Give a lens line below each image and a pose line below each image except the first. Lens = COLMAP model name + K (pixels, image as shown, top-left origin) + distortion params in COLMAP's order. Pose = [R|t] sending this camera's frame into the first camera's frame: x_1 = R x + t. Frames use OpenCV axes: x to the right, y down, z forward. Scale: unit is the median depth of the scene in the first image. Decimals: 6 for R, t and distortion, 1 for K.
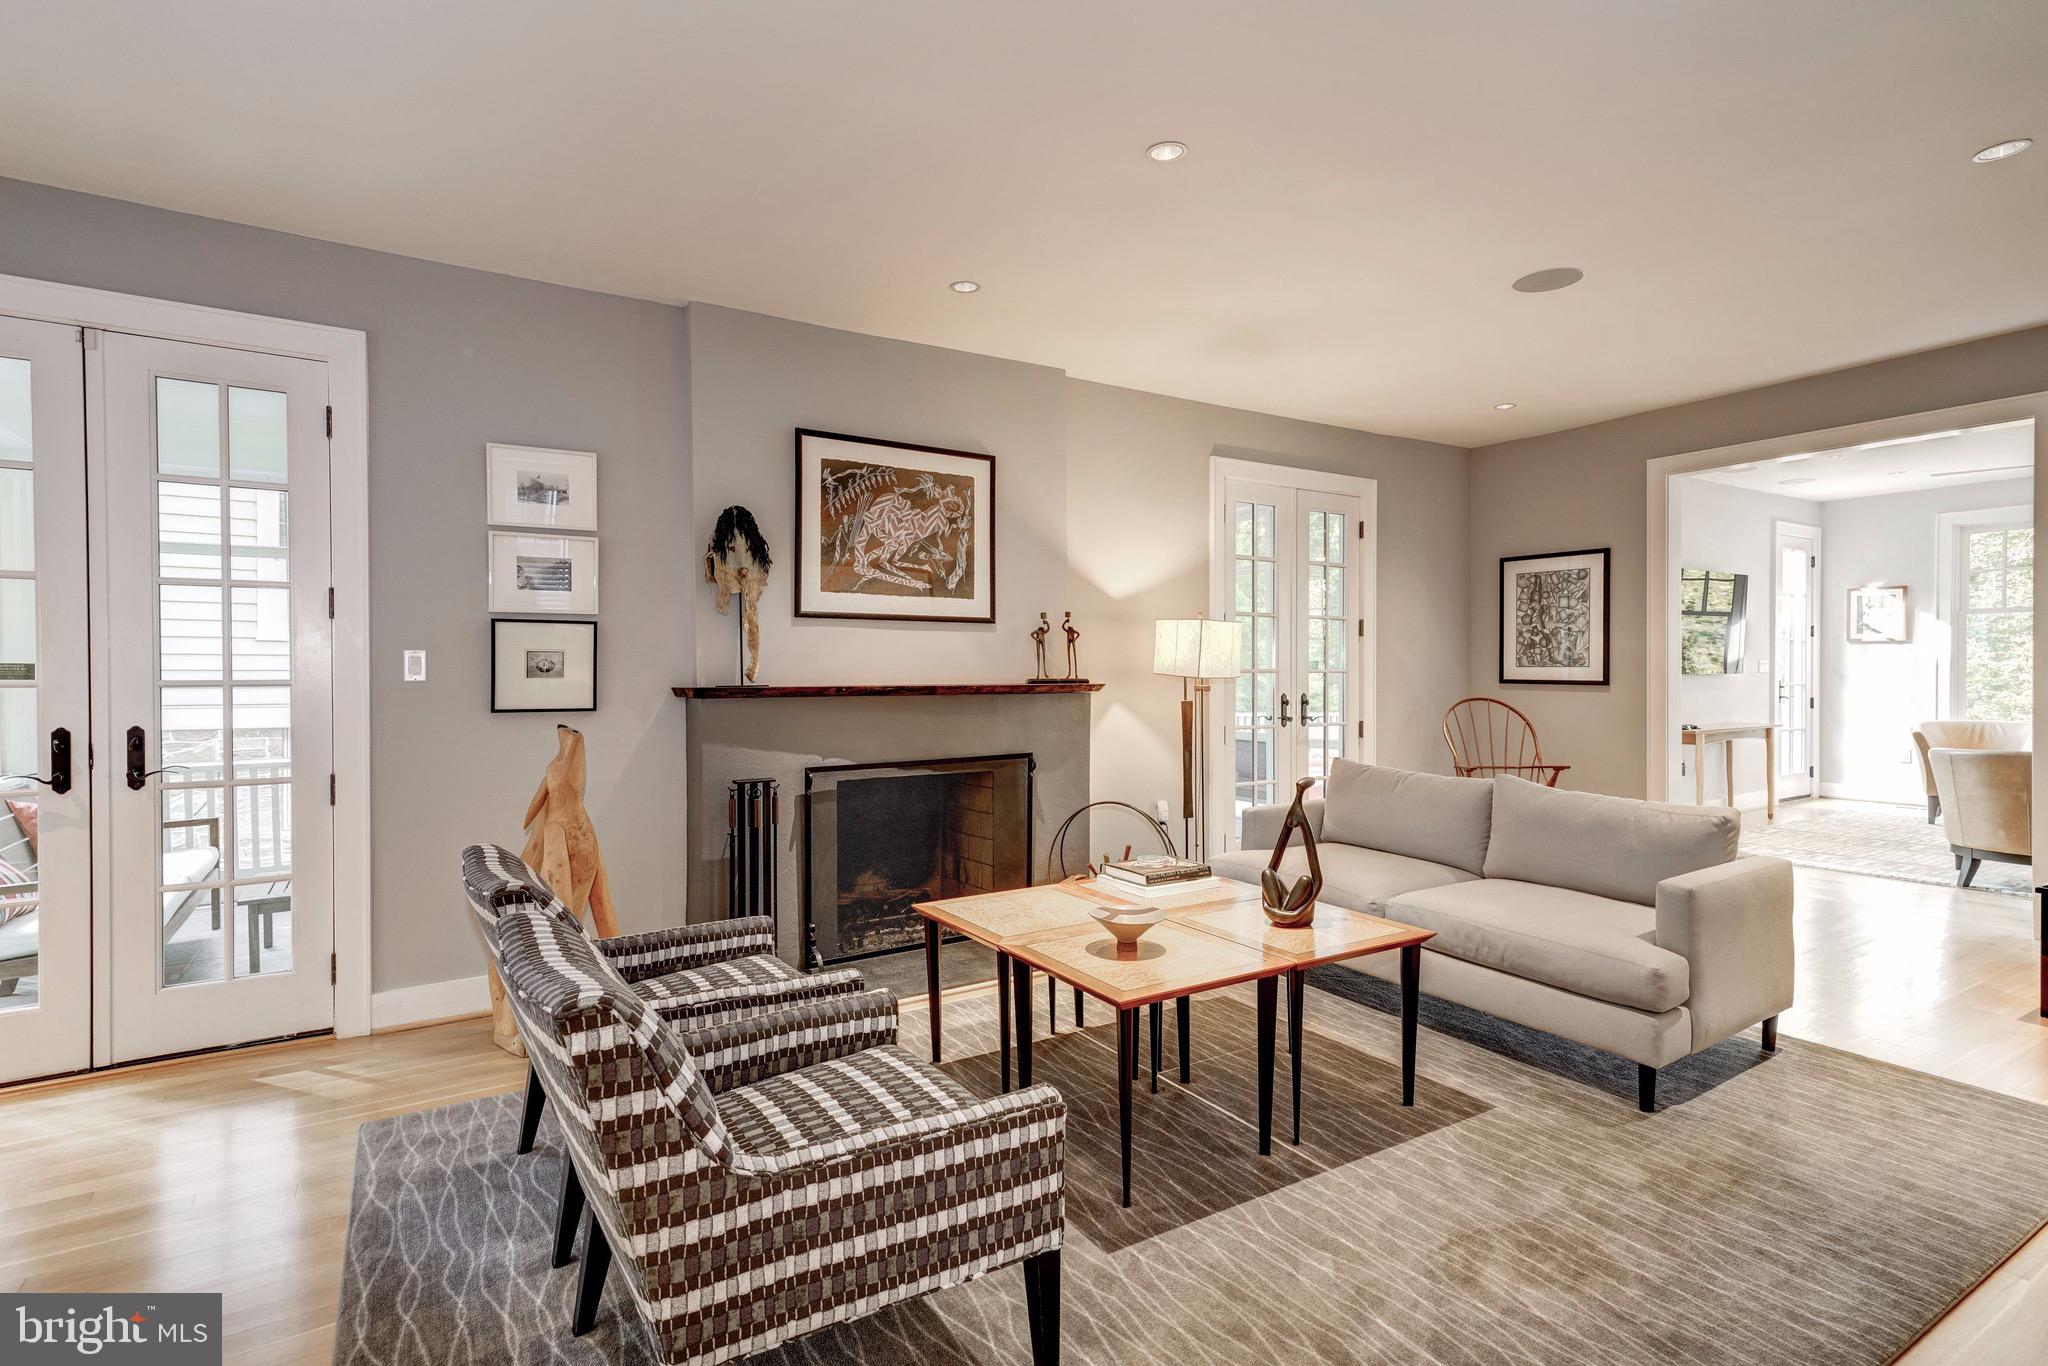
lens RADIAL K [[980.1, 0, 989.9], [0, 980.1, 685.2], [0, 0, 1]] dist [0.009643, -0.000093]
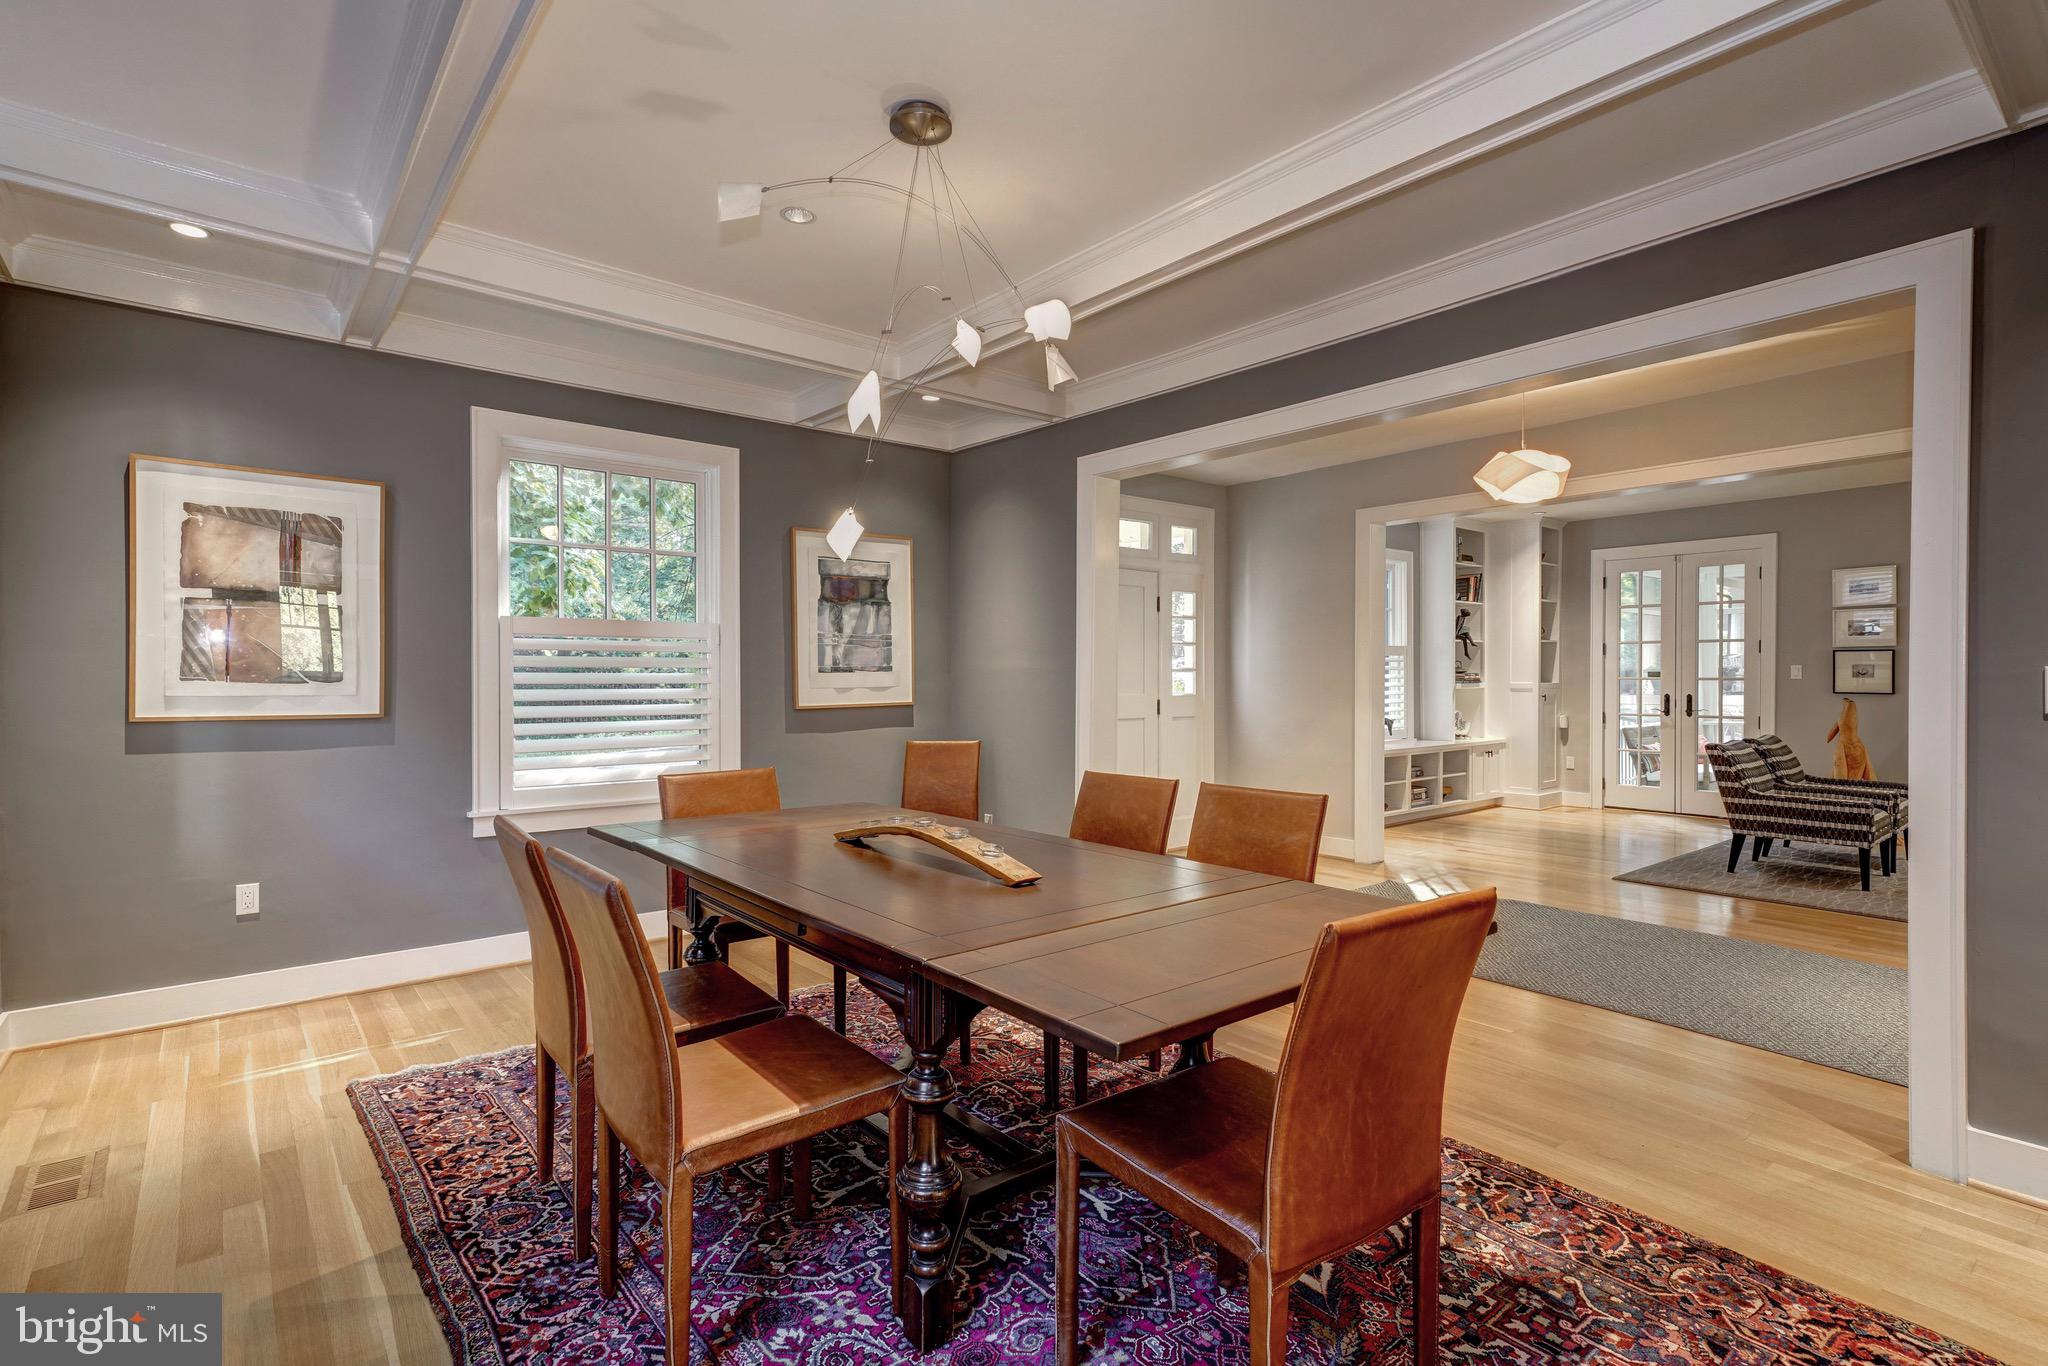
lens RADIAL K [[980.1, 0, 1012.3], [0, 980.1, 680.1], [0, 0, 1]] dist [0.009643, -0.000093]
pose [[0.139290, 0.011002, -0.990191, 1.487541], [-0.011862, 0.999885, 0.009441, -0.000459], [0.990181, 0.010431, 0.139404, -1.175850]]
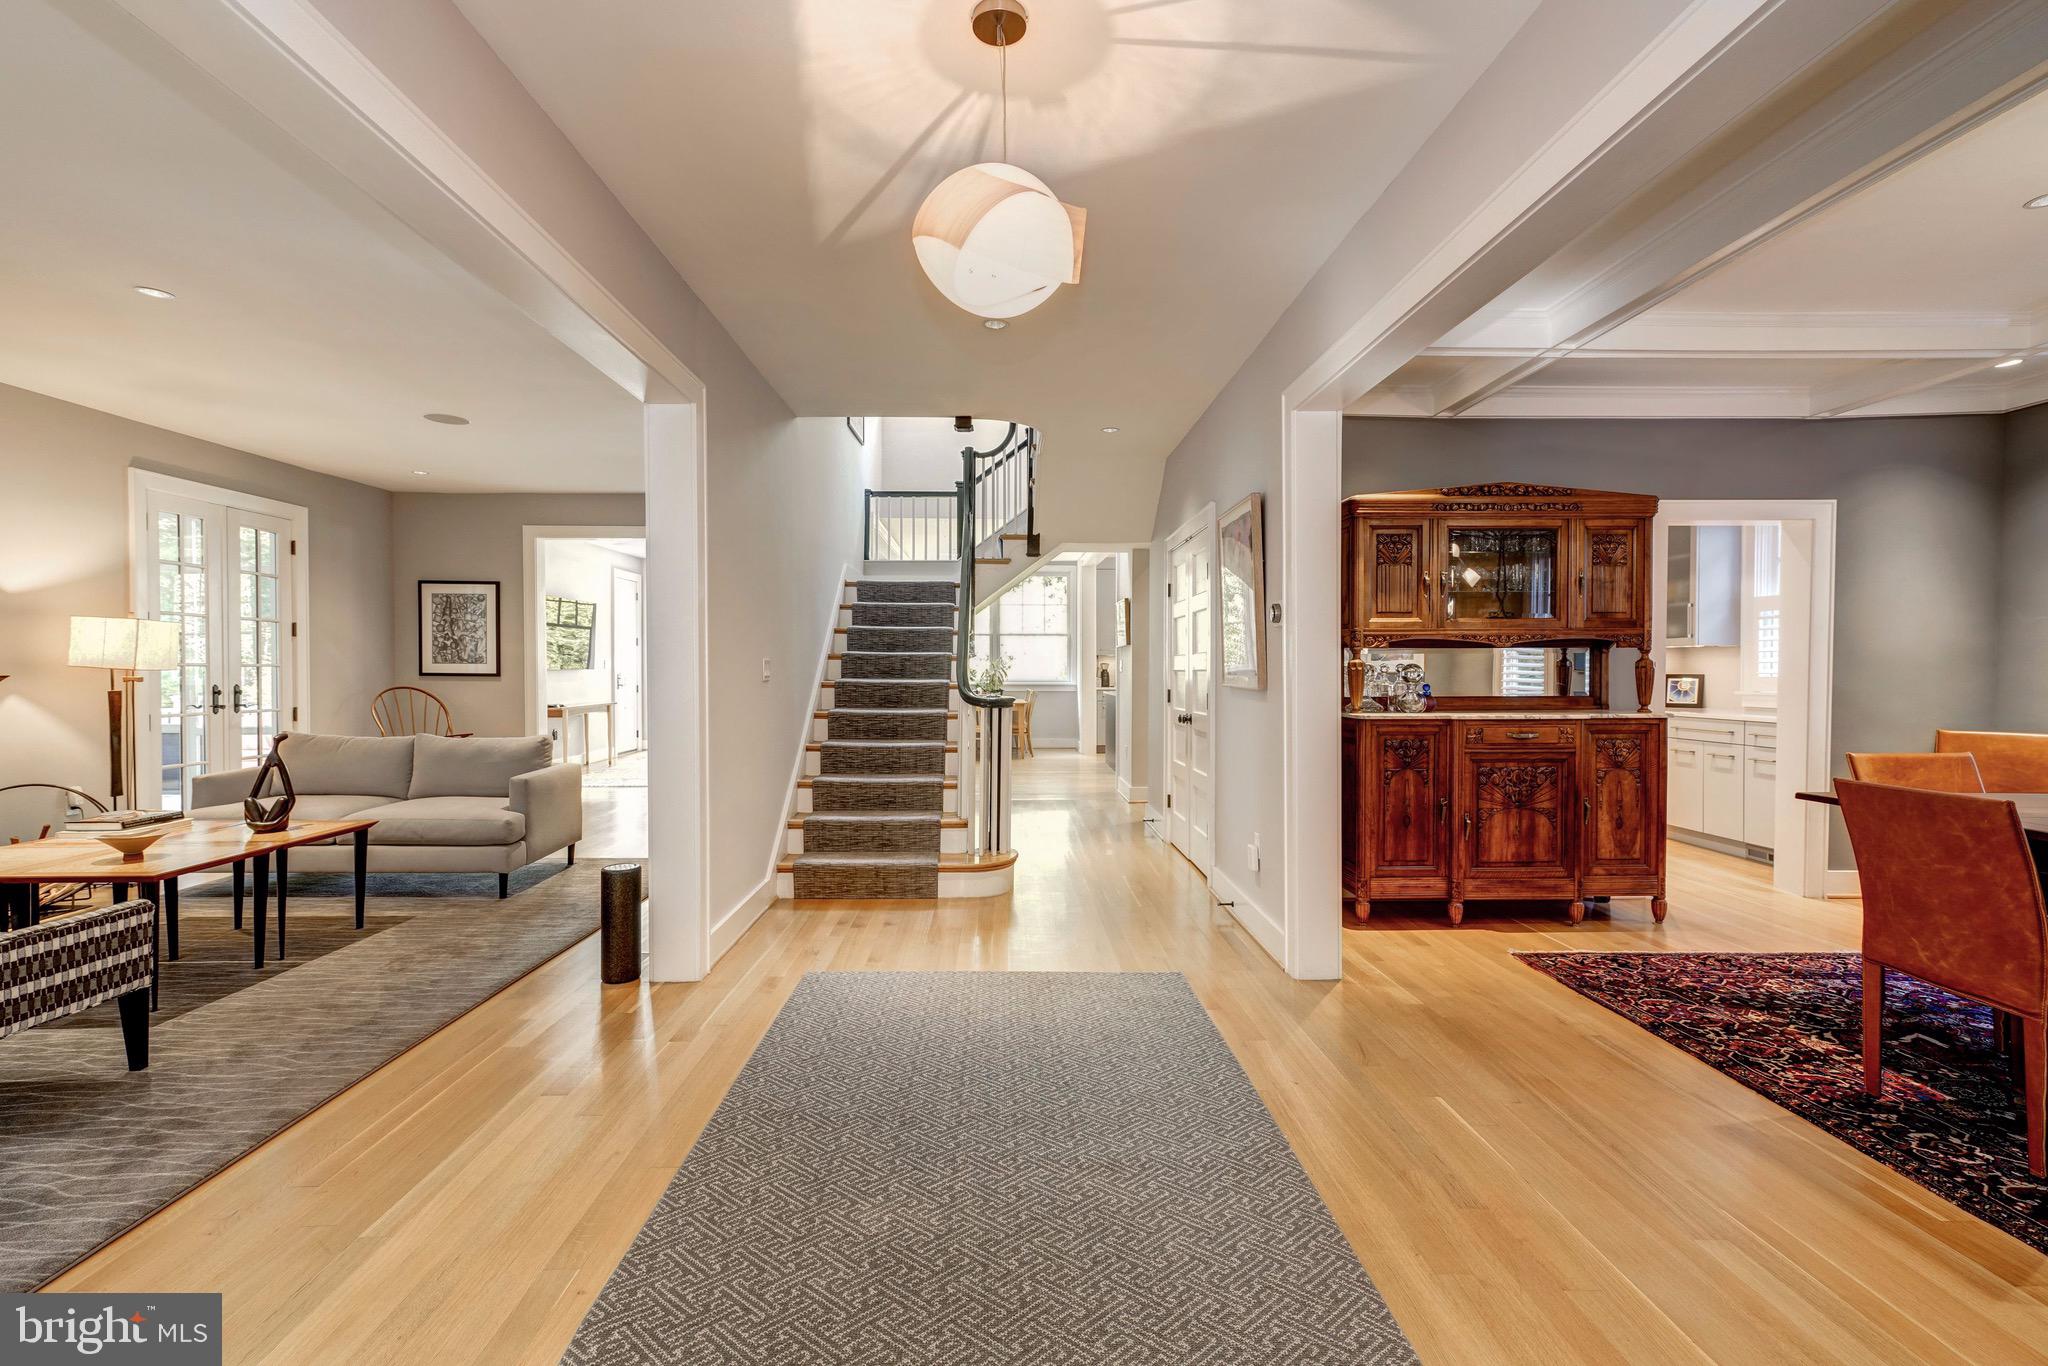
lens RADIAL K [[929.6, 0, 1031.7], [0, 929.6, 682.3], [0, 0, 1]] dist [0.013159, 0.003695]
pose [[0.491967, -0.008259, 0.870575, -0.307862], [0.008983, 0.999950, 0.004410, 0.015672], [-0.870567, 0.005651, 0.492017, -0.602988]]
